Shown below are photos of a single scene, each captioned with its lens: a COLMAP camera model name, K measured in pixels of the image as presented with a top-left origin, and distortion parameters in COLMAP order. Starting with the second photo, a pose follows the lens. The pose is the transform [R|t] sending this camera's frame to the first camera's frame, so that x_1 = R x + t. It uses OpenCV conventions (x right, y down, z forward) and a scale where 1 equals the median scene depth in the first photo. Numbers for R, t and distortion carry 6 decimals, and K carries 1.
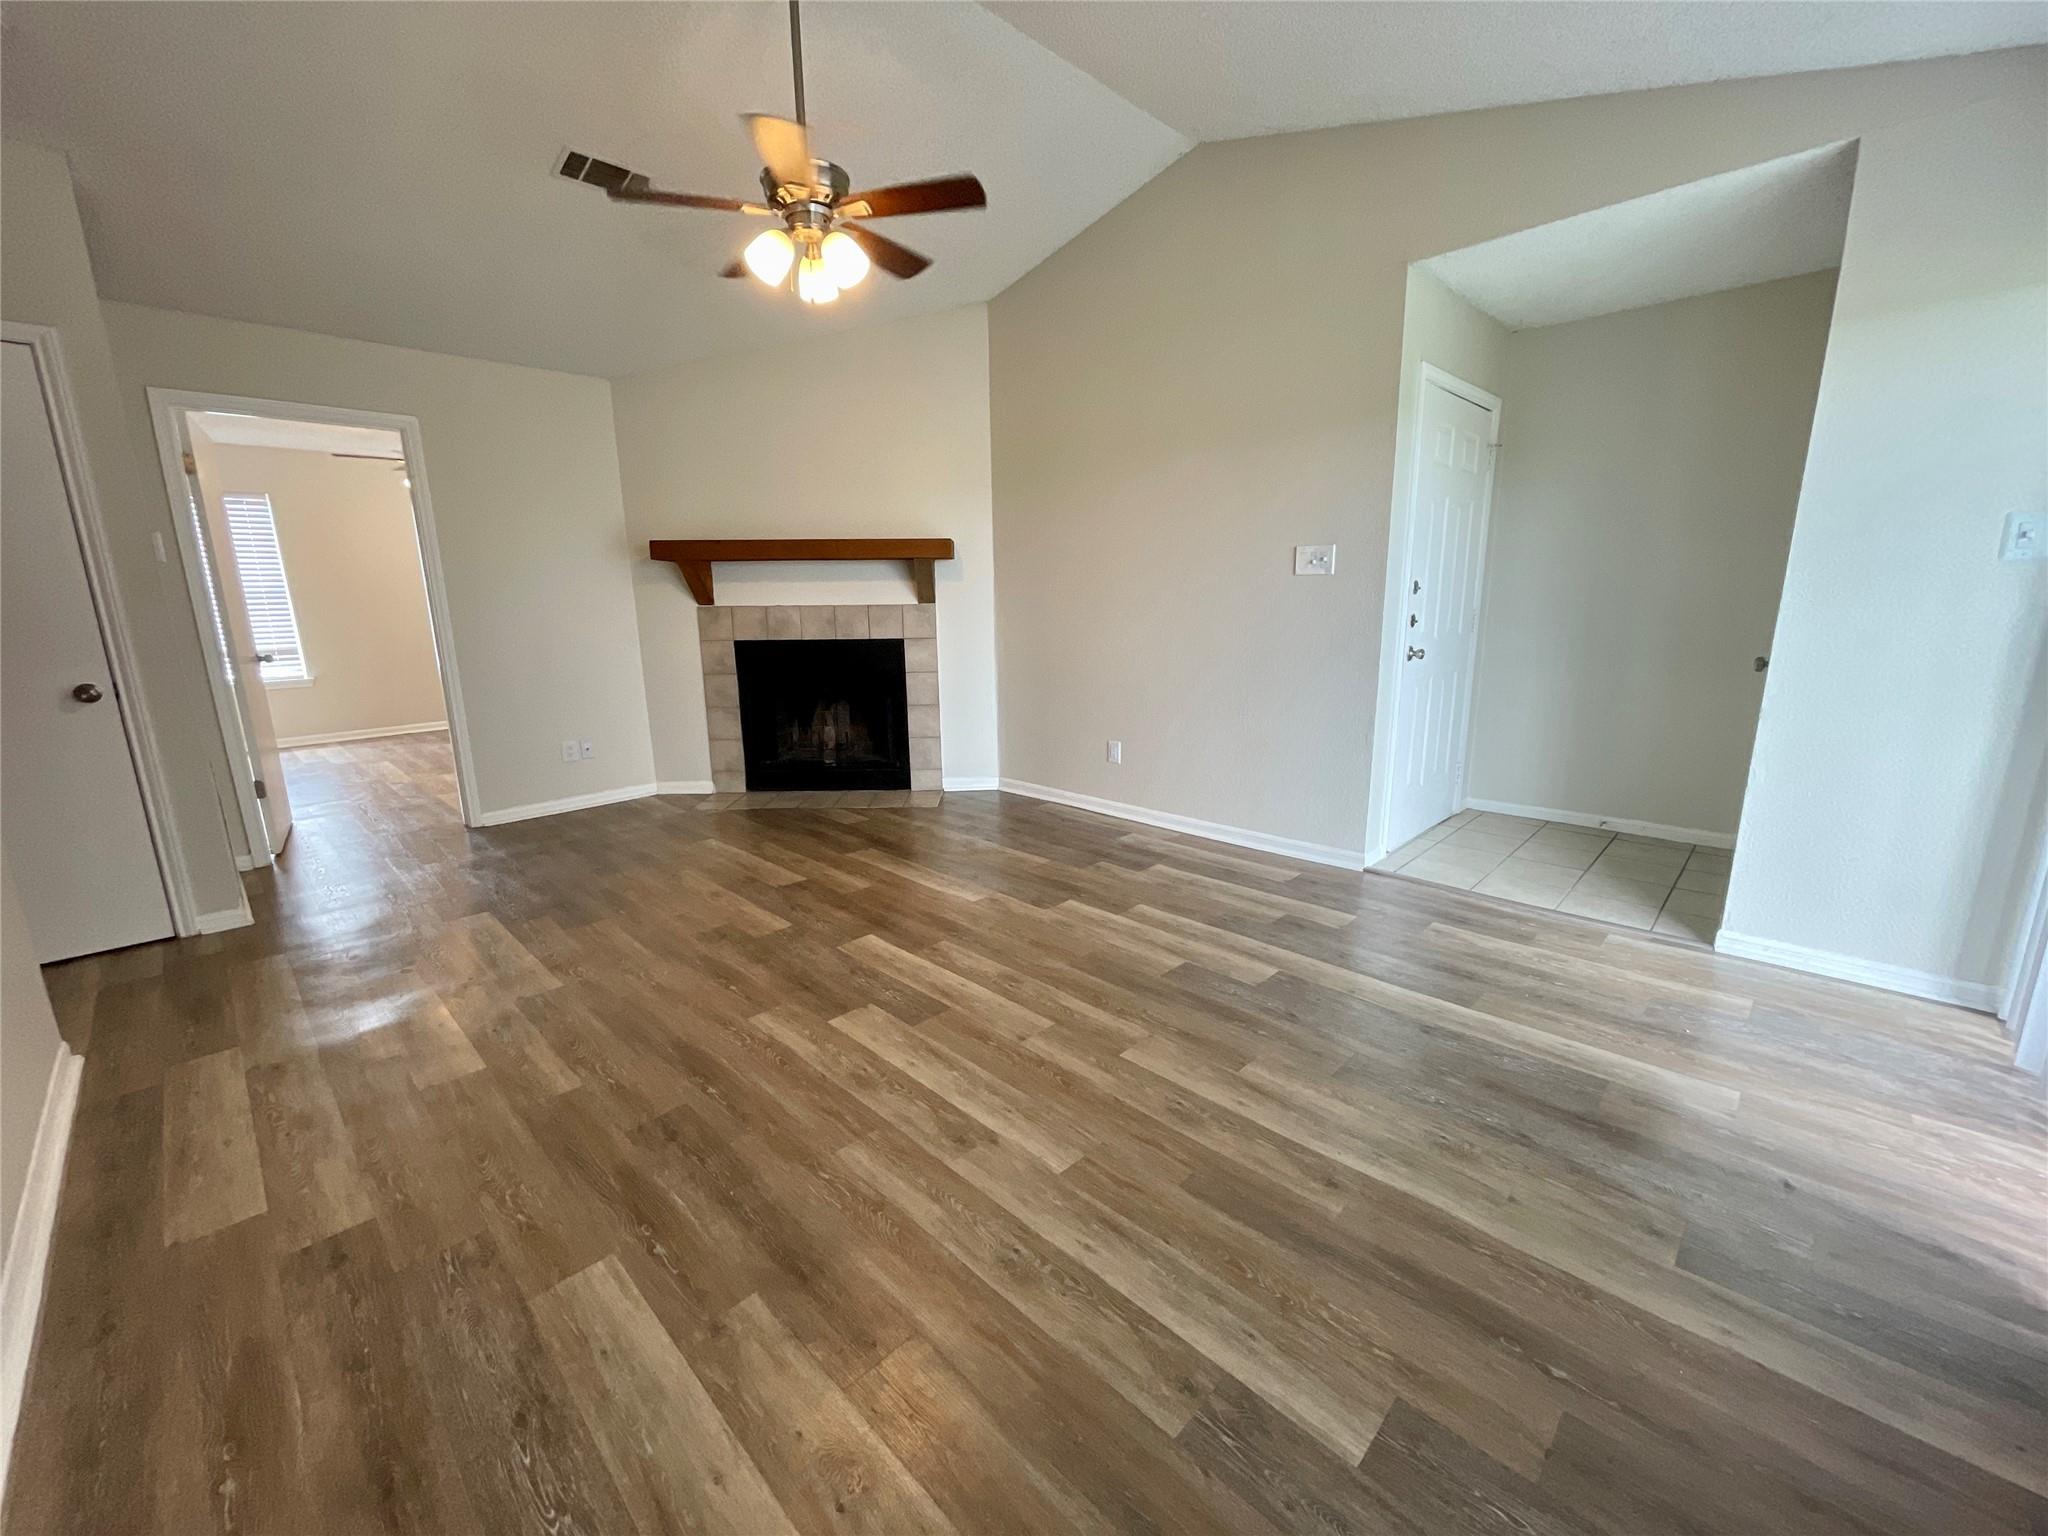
lens RADIAL K [[827.4, 0, 1024.0], [0, 827.4, 768.0], [0, 0, 1]] dist [0.001075, 0.000409]
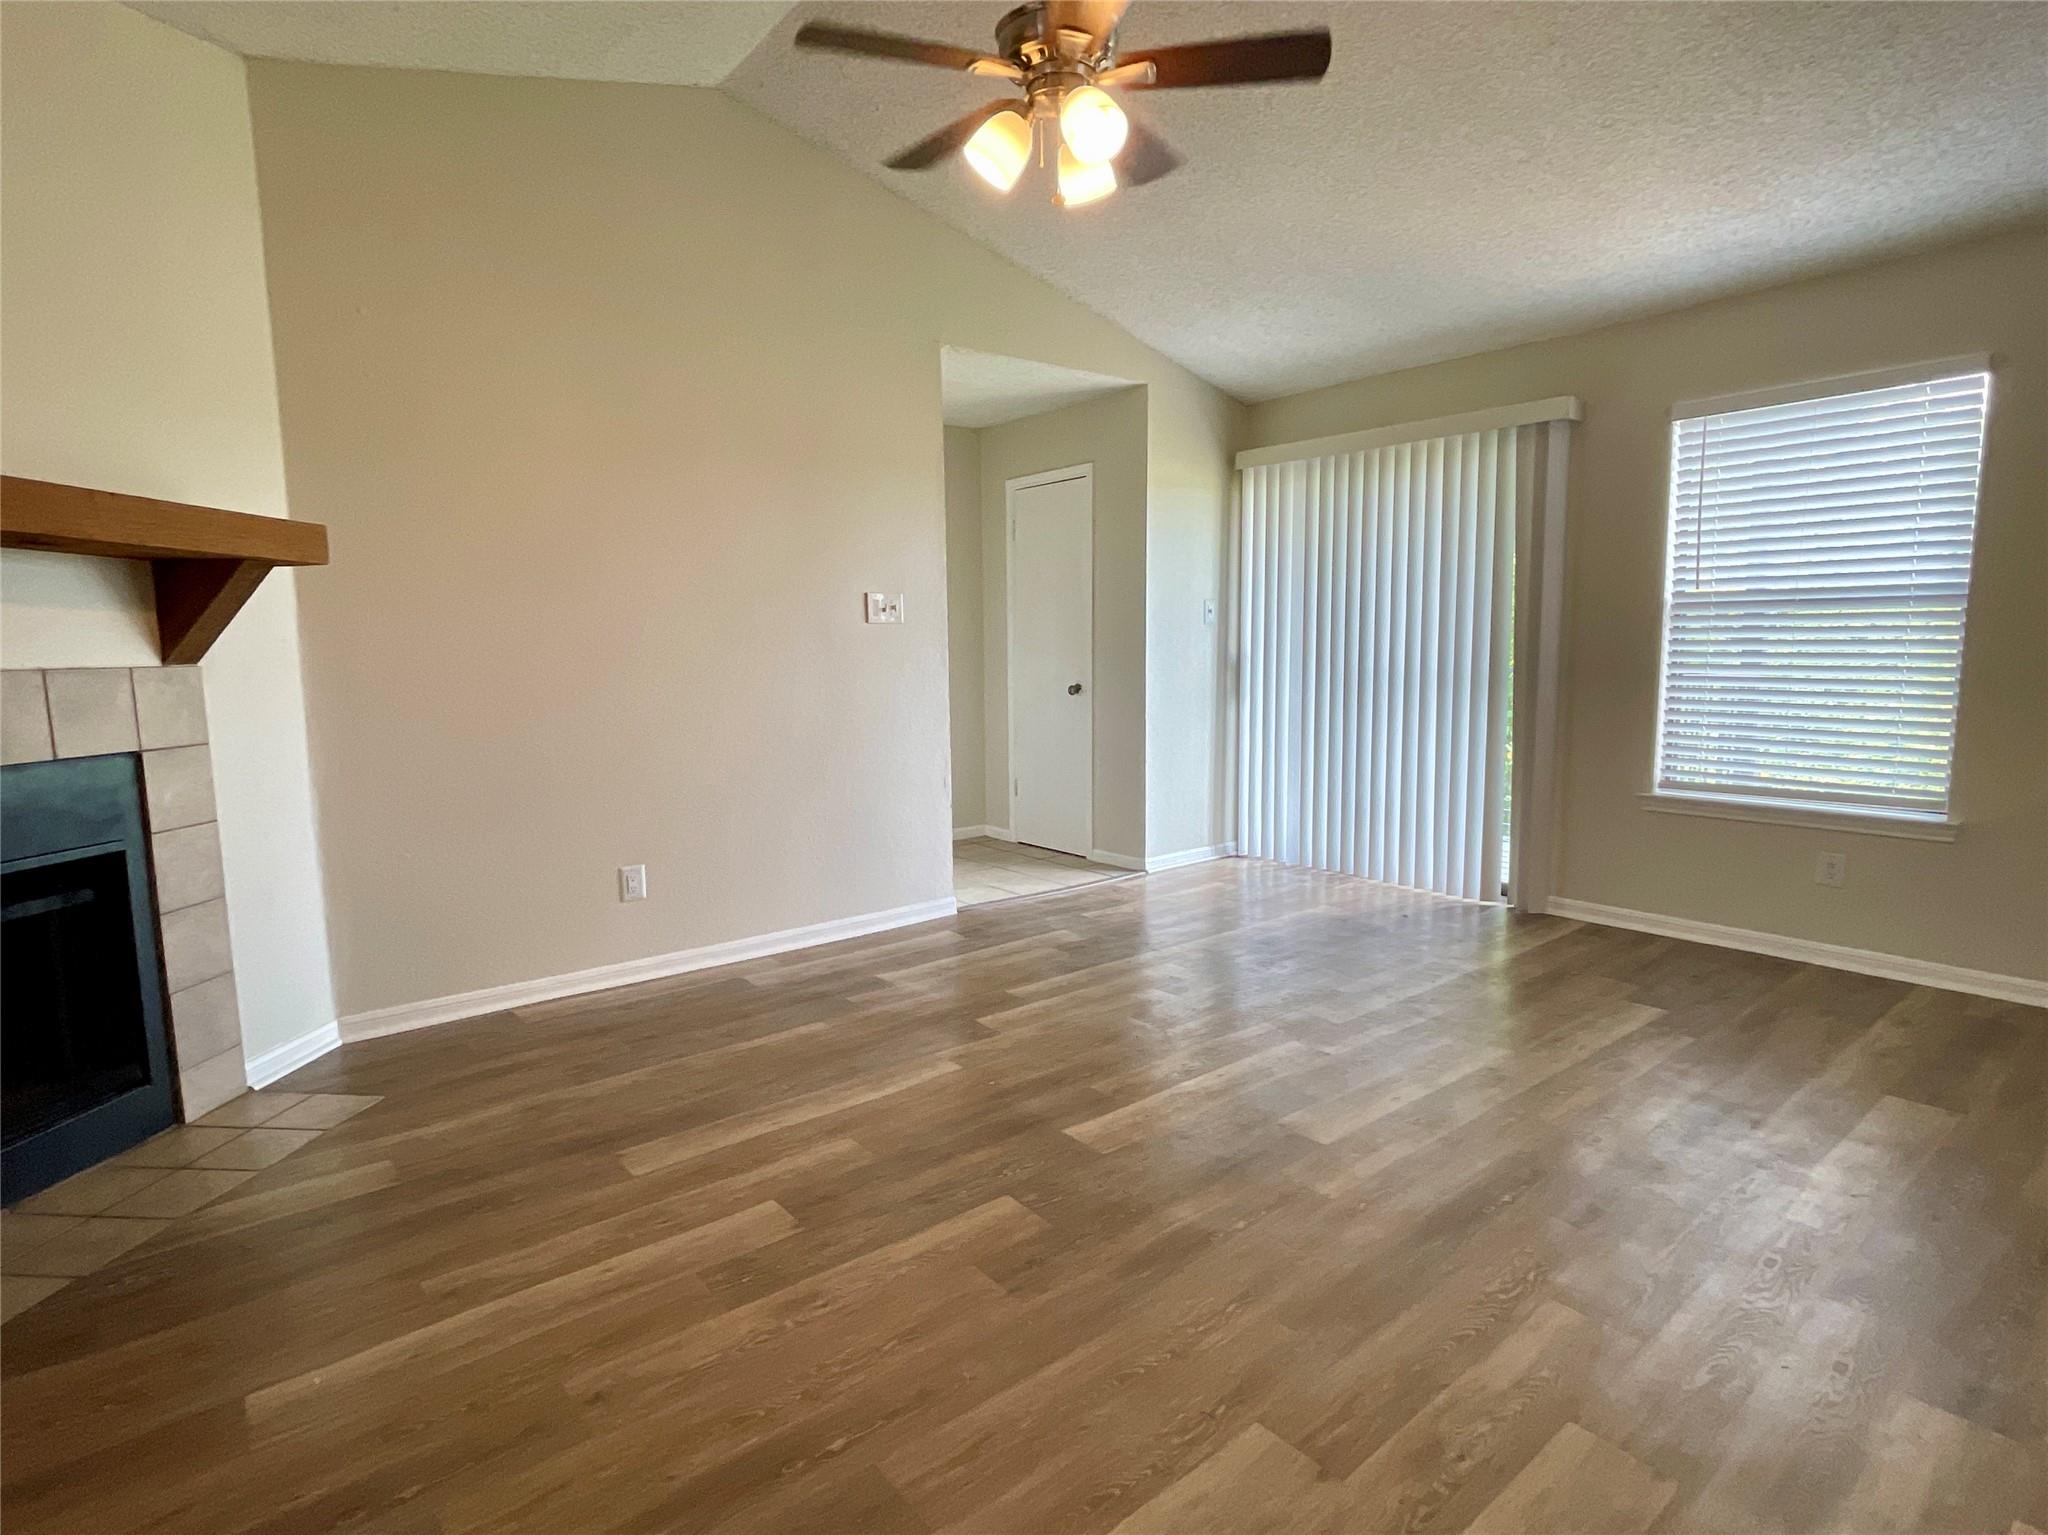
lens RADIAL K [[1050.8, 0, 1024.0], [0, 1050.8, 767.5], [0, 0, 1]] dist [0.001927, 0.000333]
pose [[0.109051, -0.103247, 0.988660, -1.037519], [0.221744, 0.972056, 0.077054, -0.160783], [-0.968988, 0.210827, 0.128898, 0.900368]]
